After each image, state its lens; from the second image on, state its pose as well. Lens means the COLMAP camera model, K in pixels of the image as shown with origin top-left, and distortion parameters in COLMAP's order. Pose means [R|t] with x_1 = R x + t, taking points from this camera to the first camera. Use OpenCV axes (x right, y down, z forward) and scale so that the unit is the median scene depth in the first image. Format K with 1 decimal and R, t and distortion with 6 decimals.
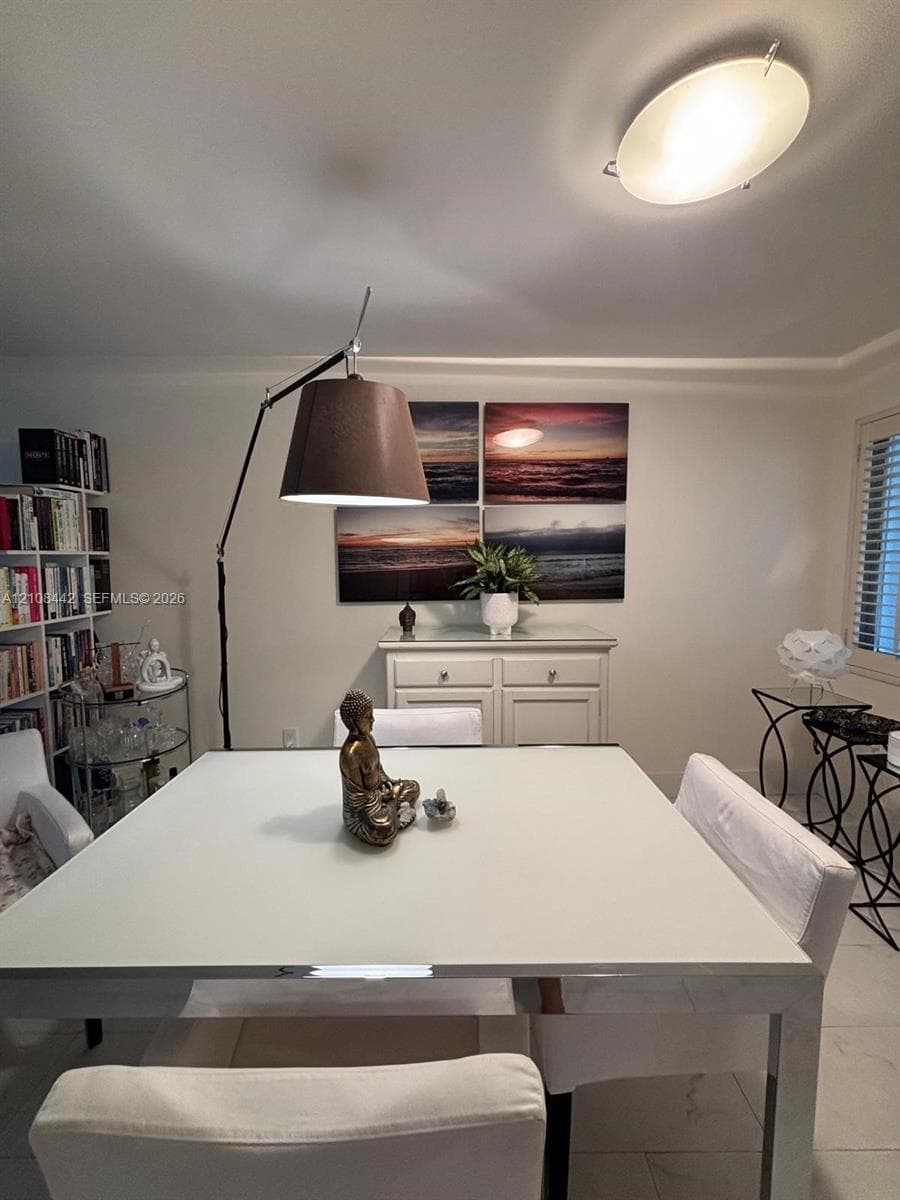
lens RADIAL K [[500.4, 0, 439.4], [0, 500.4, 605.2], [0, 0, 1]] dist [0.004503, -0.001987]
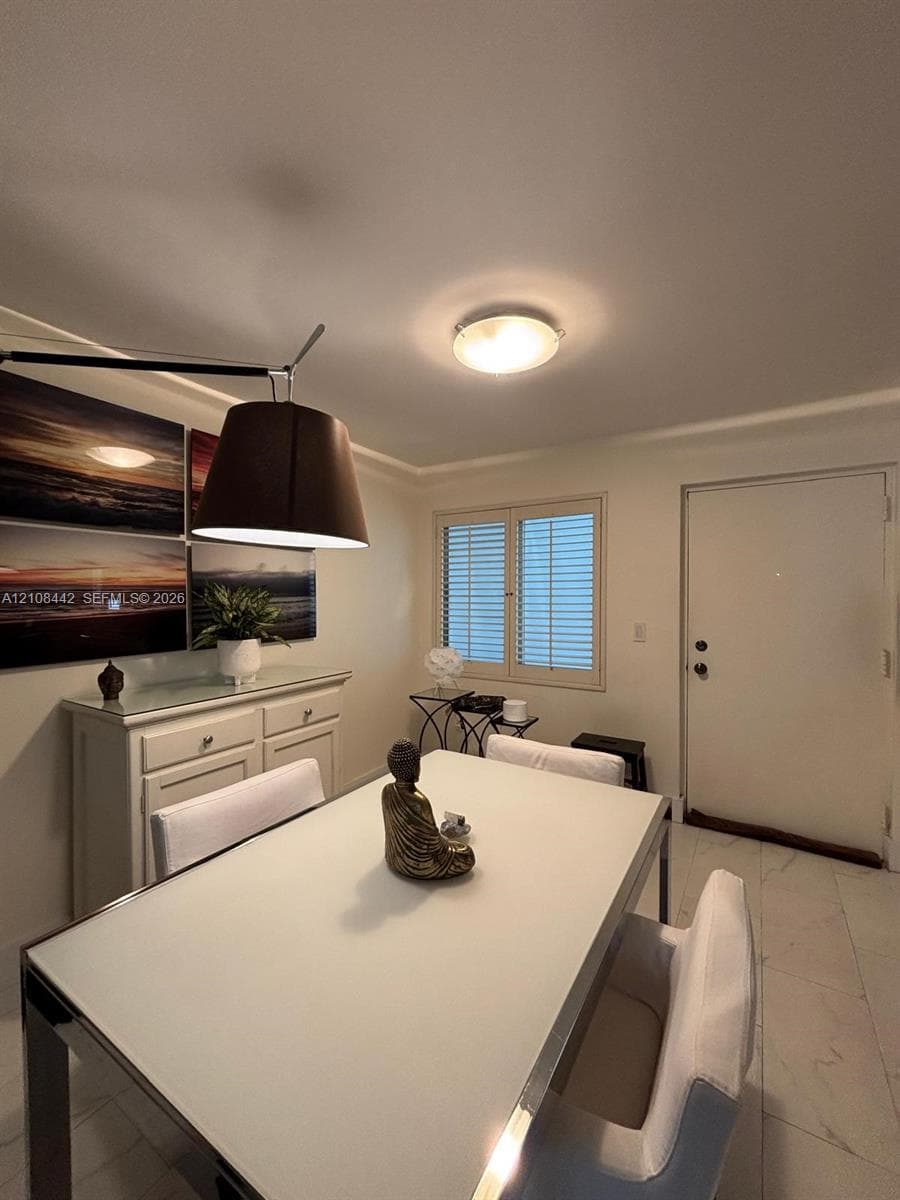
lens RADIAL K [[500.4, 0, 448.2], [0, 500.4, 601.7], [0, 0, 1]] dist [0.004503, -0.001987]
pose [[0.512736, -0.007328, 0.858515, -0.446365], [0.074586, 0.996563, -0.036039, -0.028928], [-0.855300, 0.082512, 0.511520, 0.177305]]
